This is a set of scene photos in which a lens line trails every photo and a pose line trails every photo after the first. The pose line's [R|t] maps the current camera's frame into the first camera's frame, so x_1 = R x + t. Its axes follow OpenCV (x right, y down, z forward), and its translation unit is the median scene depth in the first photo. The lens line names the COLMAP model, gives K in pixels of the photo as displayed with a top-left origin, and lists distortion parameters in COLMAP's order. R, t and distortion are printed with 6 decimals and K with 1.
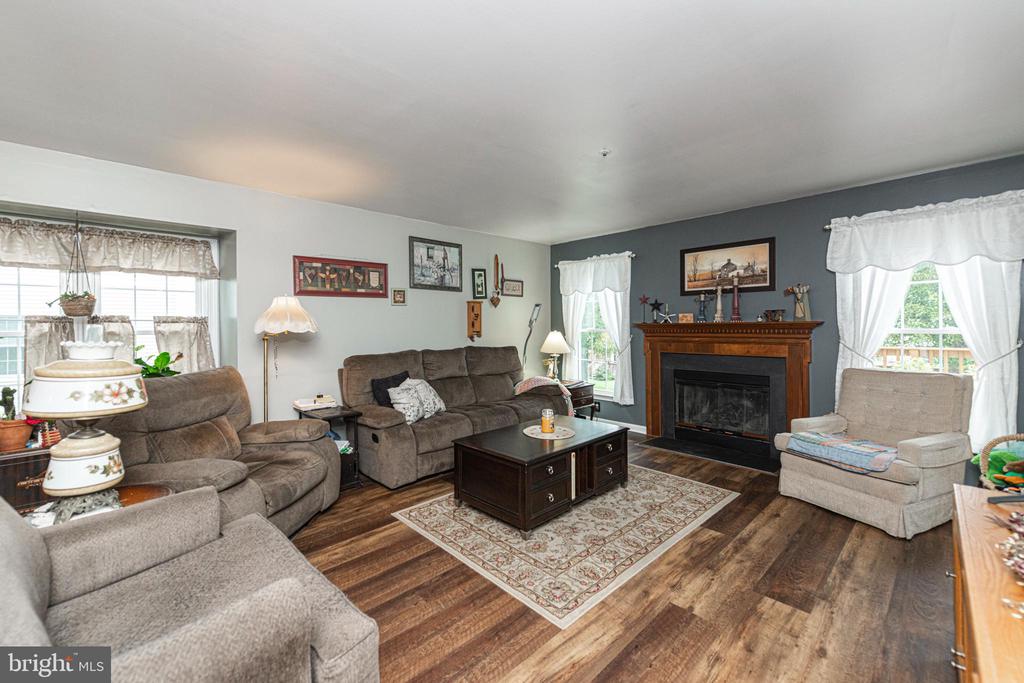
lens RADIAL K [[397.6, 0, 494.0], [0, 397.6, 327.5], [0, 0, 1]] dist [0.000221, -0.000410]
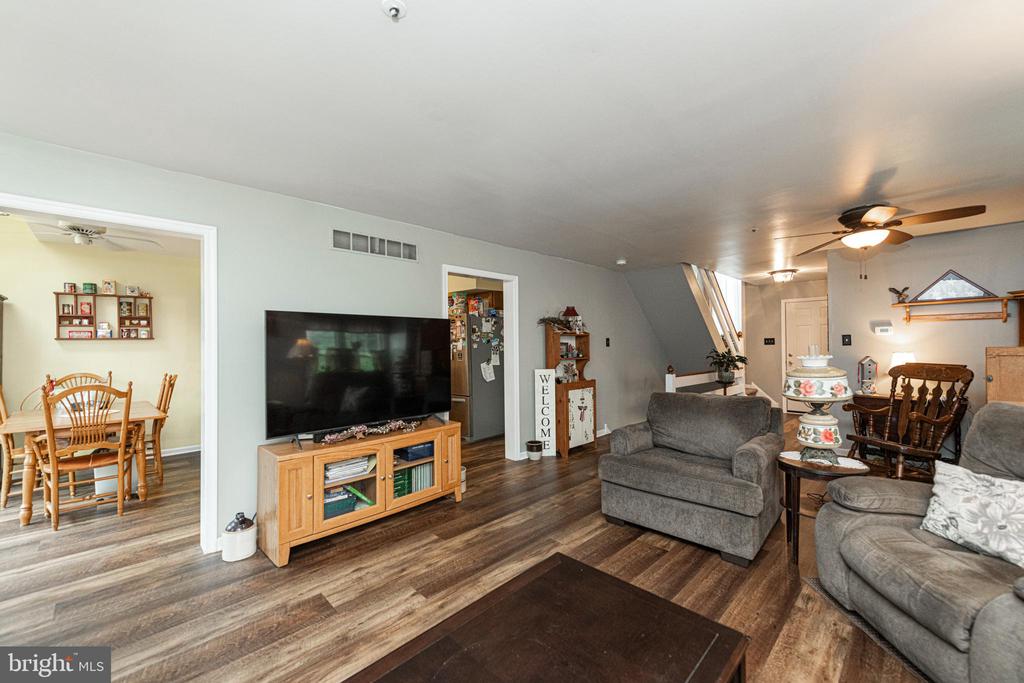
lens RADIAL K [[415.9, 0, 520.9], [0, 415.9, 341.5], [0, 0, 1]] dist [0.007891, -0.000106]
pose [[-0.998346, 0.016651, -0.055026, 0.110339], [0.016697, 0.999861, -0.000381, -0.016455], [0.055012, -0.001299, -0.998485, 1.050822]]
